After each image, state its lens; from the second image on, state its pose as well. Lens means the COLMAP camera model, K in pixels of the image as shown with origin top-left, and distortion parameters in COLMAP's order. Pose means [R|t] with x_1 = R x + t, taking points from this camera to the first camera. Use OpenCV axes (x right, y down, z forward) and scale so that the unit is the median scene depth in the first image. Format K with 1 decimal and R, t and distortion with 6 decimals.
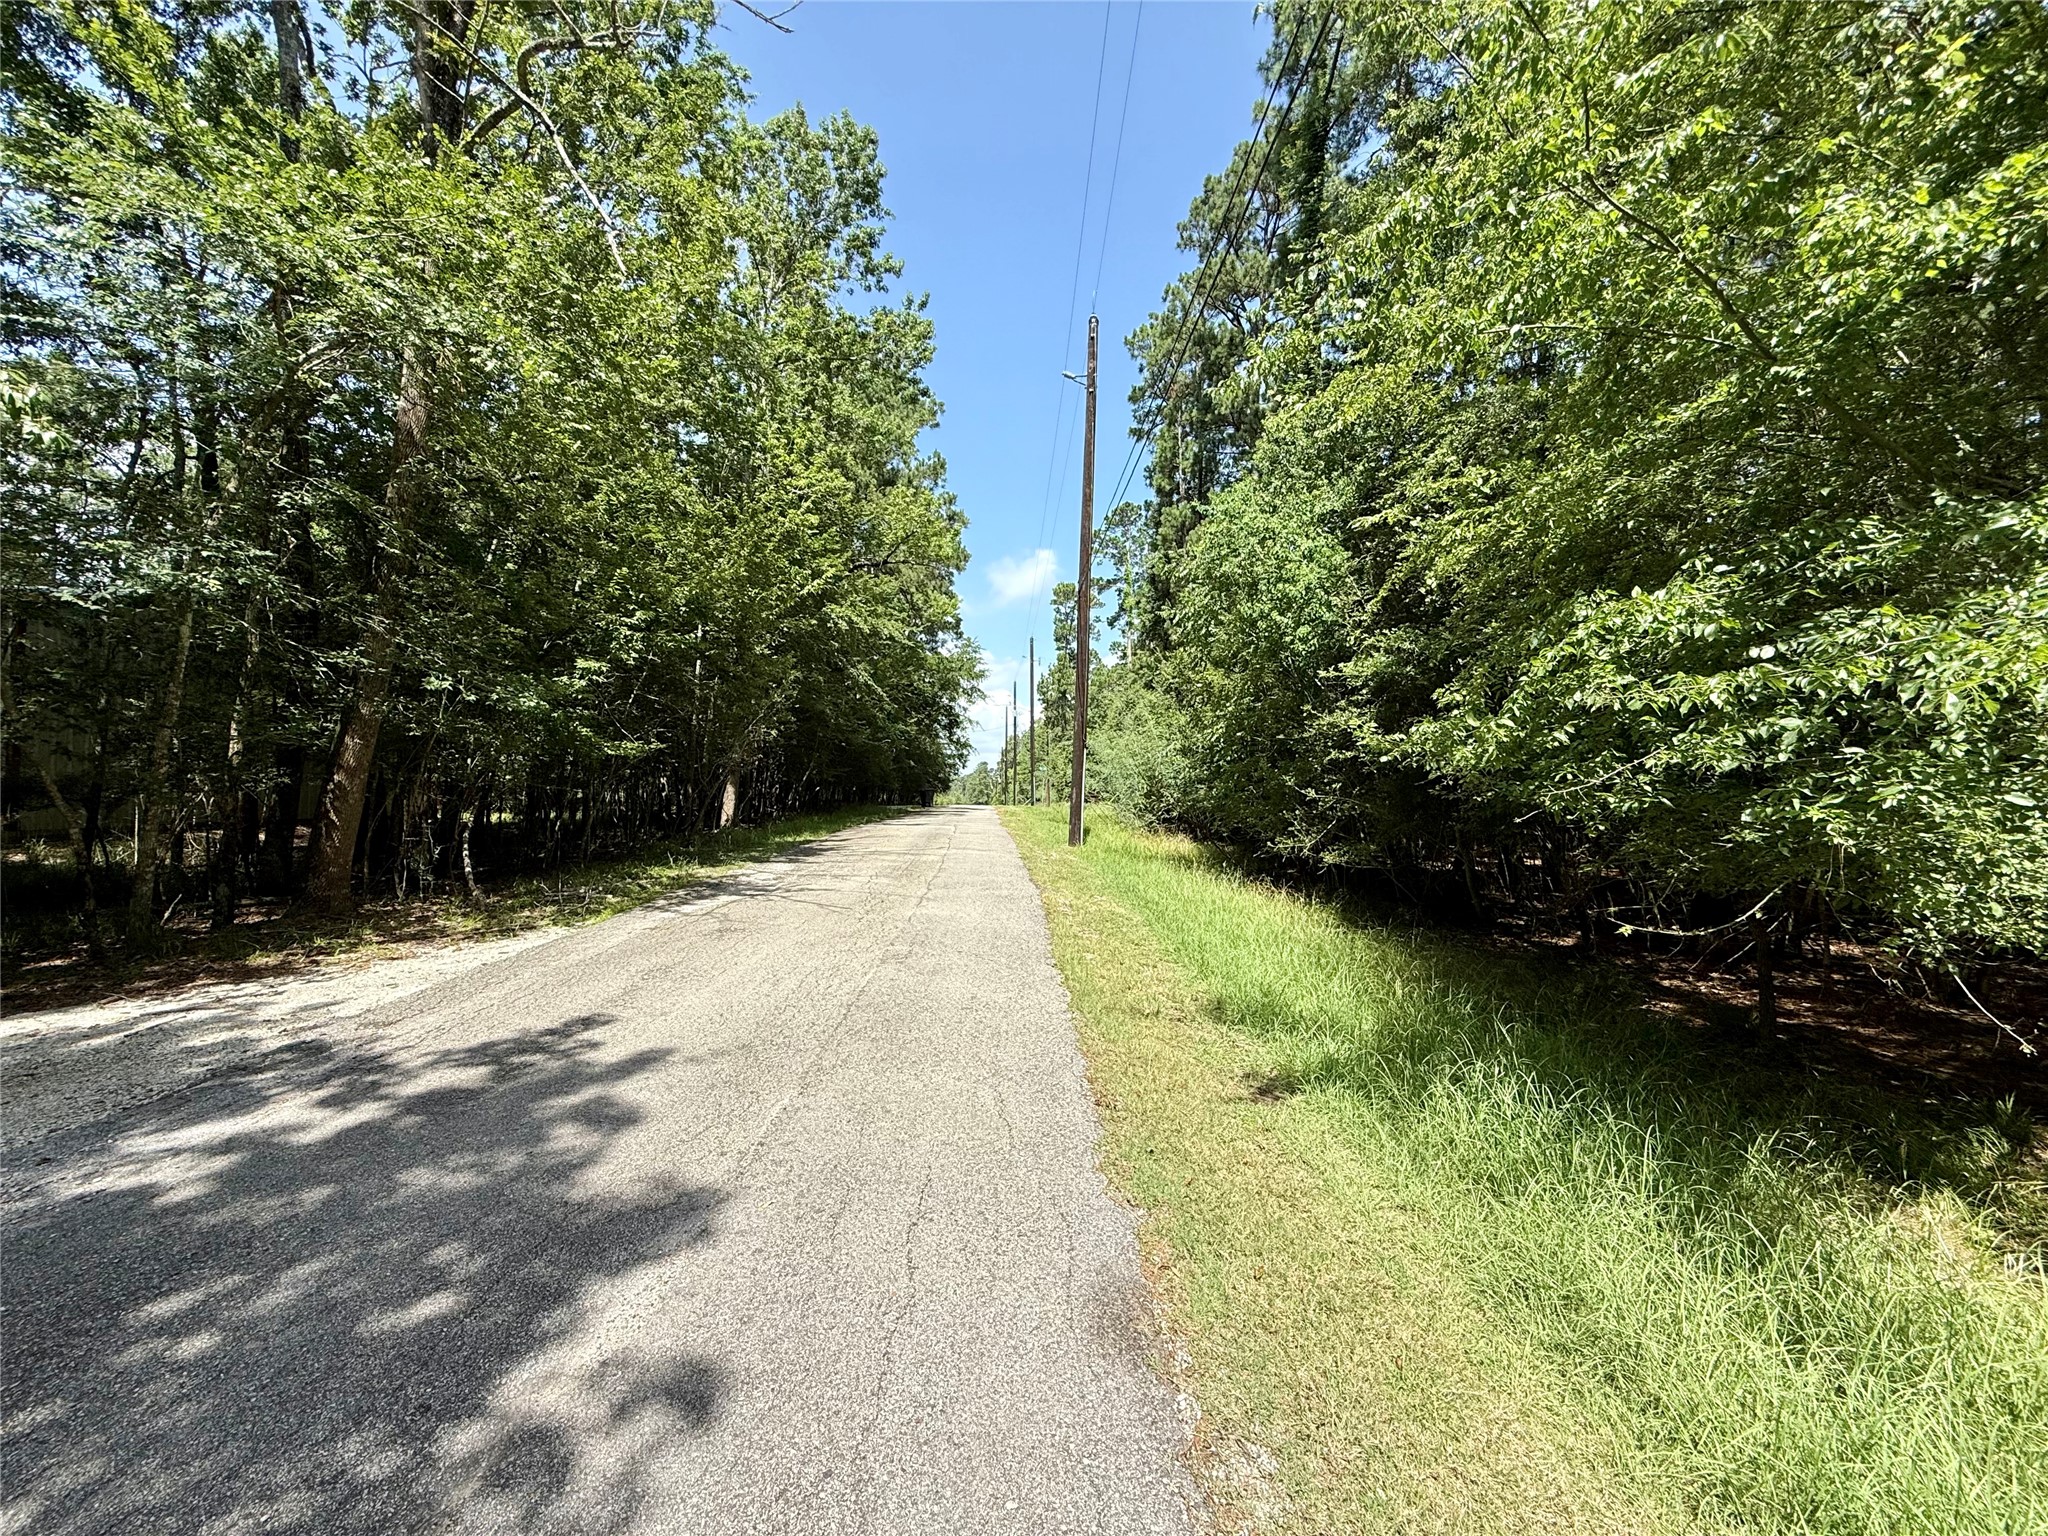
lens RADIAL K [[817.2, 0, 1013.8], [0, 817.2, 766.7], [0, 0, 1]] dist [-0.000883, 0.000740]
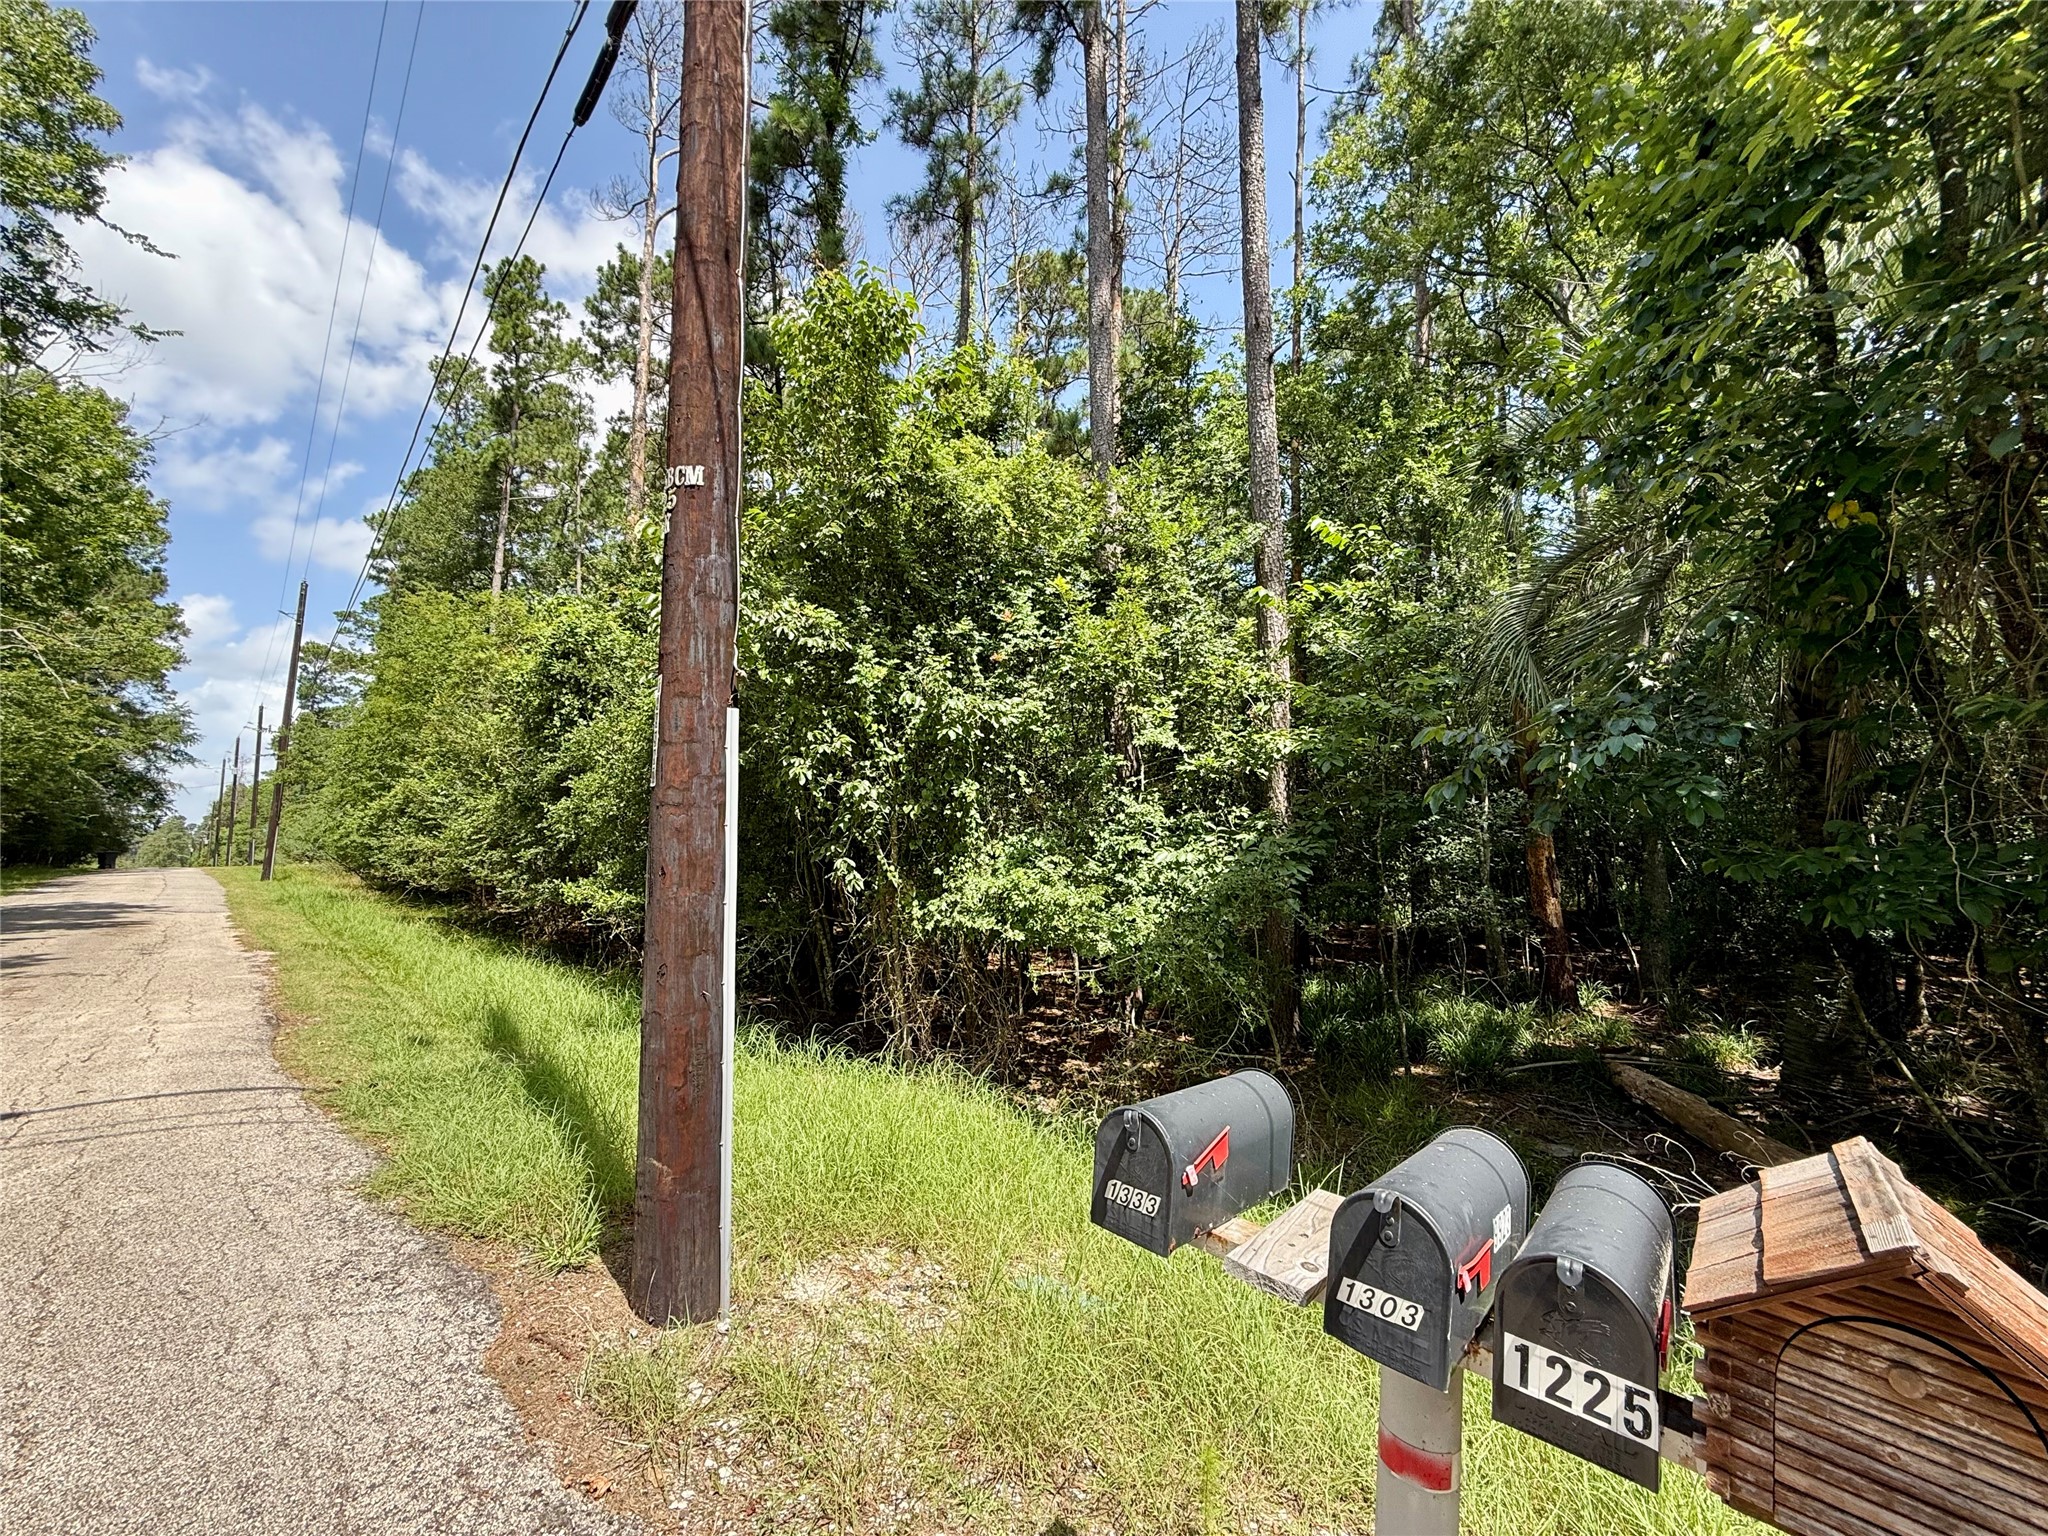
lens RADIAL K [[817.2, 0, 1013.8], [0, 817.2, 766.7], [0, 0, 1]] dist [-0.000883, 0.000740]
pose [[0.724046, 0.058549, 0.687262, 0.005581], [-0.010135, 0.997186, -0.074274, -0.012018], [-0.689677, 0.046812, 0.722602, -0.466420]]
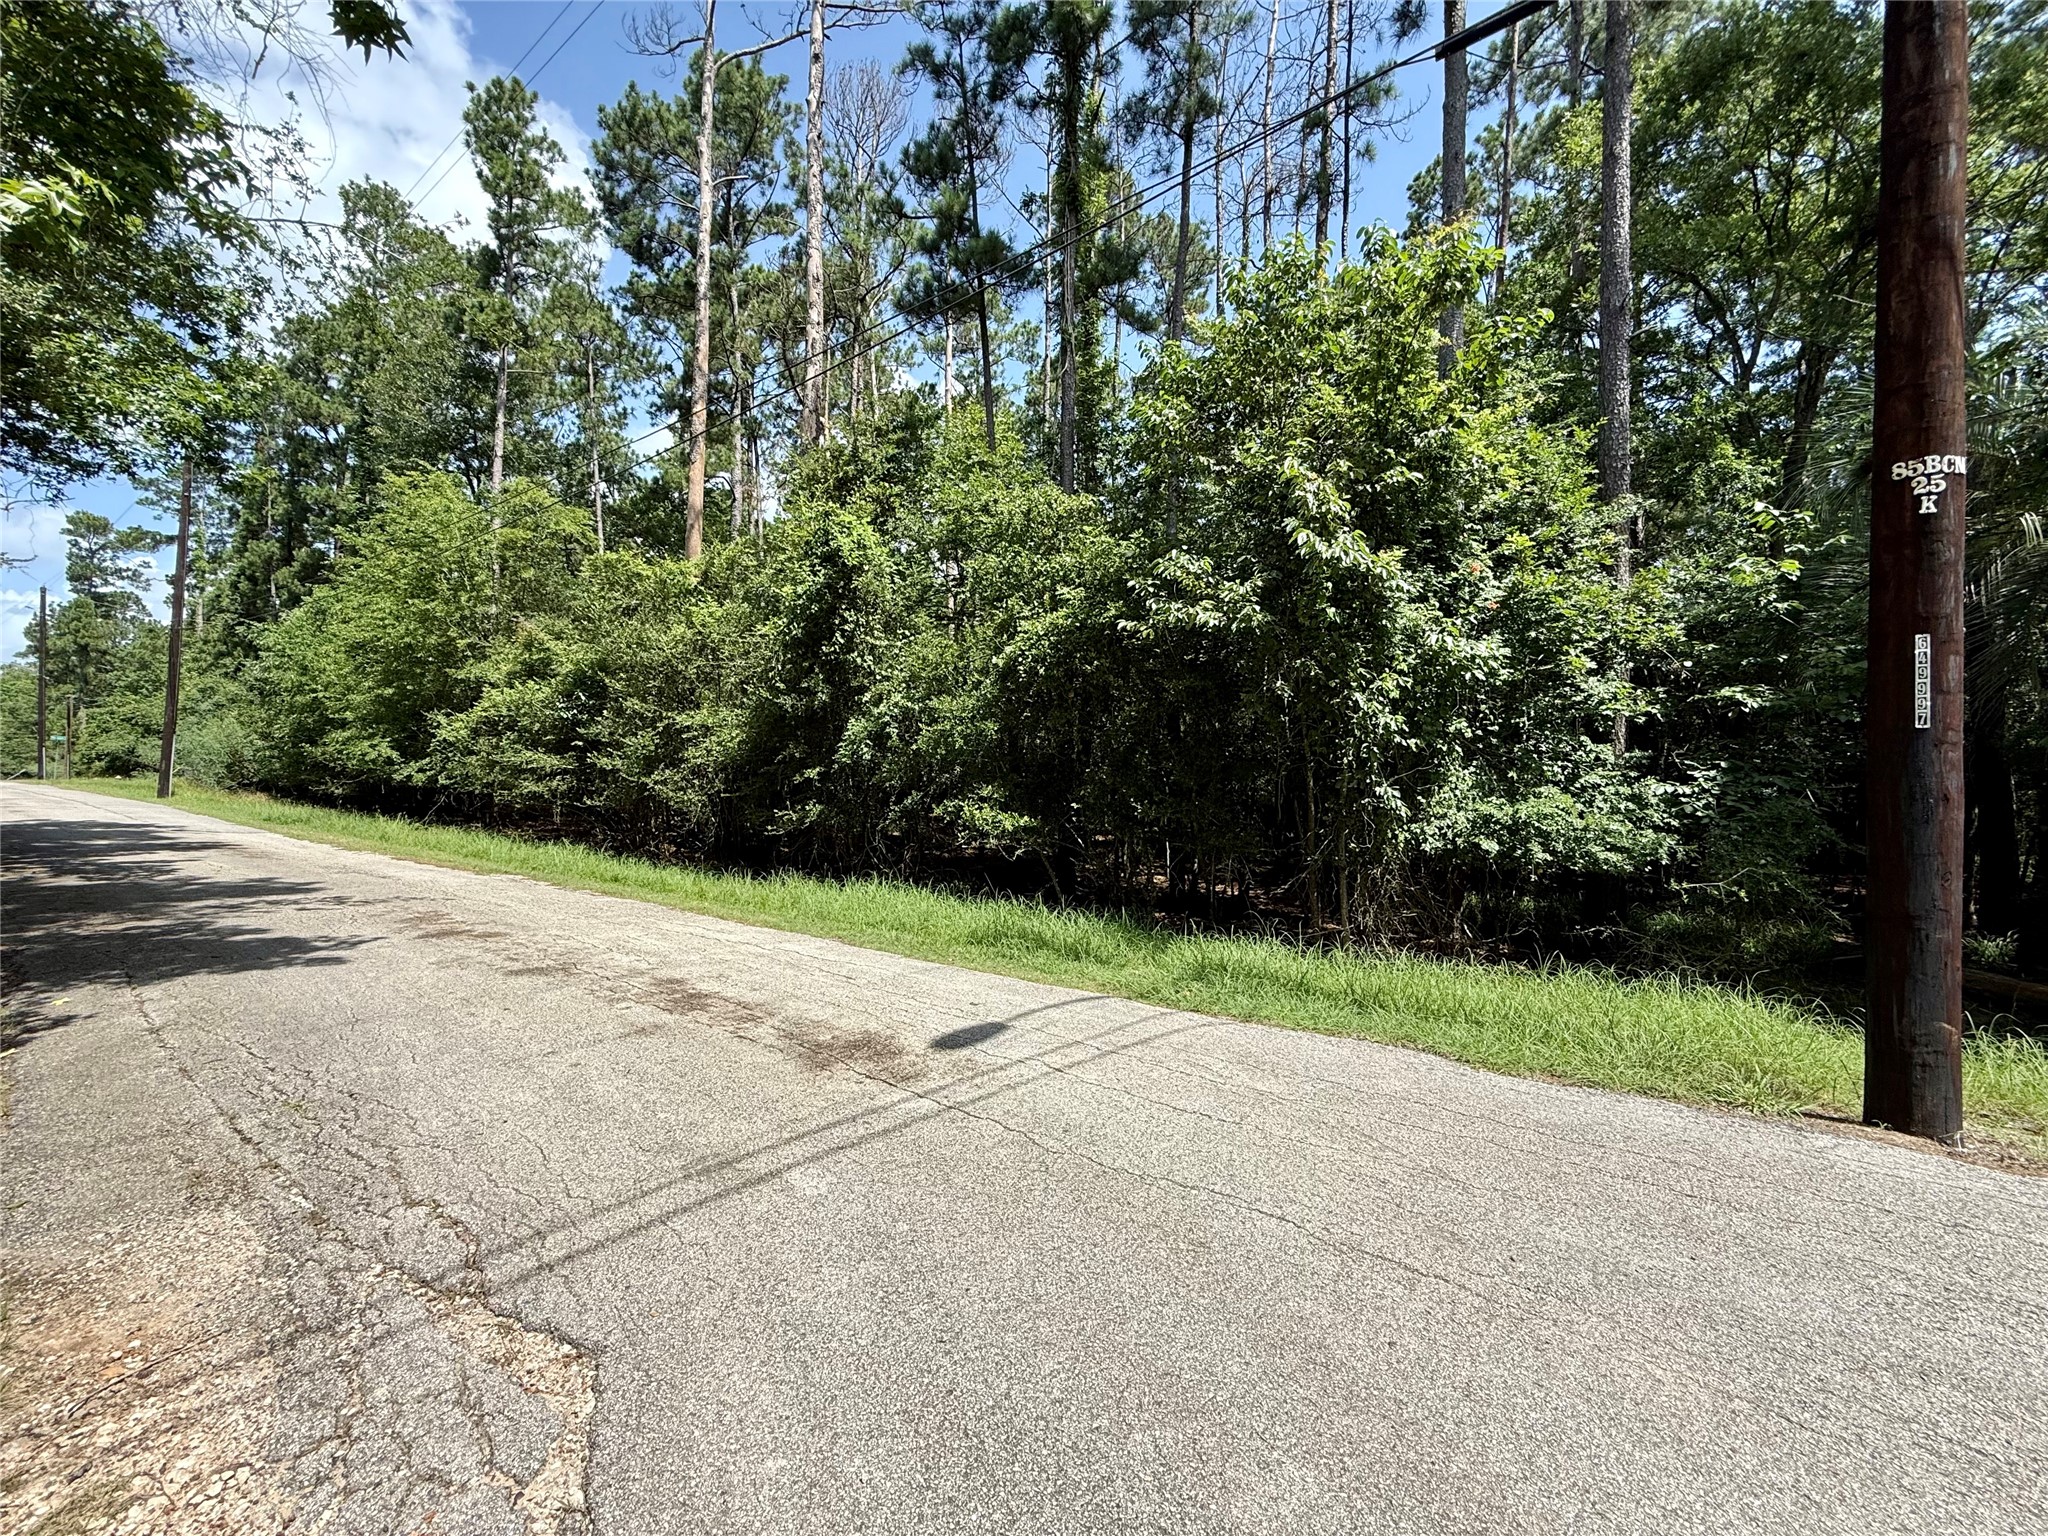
lens RADIAL K [[817.2, 0, 1013.8], [0, 817.2, 766.7], [0, 0, 1]] dist [-0.000883, 0.000740]
pose [[0.592095, 0.012816, 0.805766, -0.071648], [-0.033668, 0.999394, 0.008844, -0.009474], [-0.805165, -0.032365, 0.592167, -0.389727]]
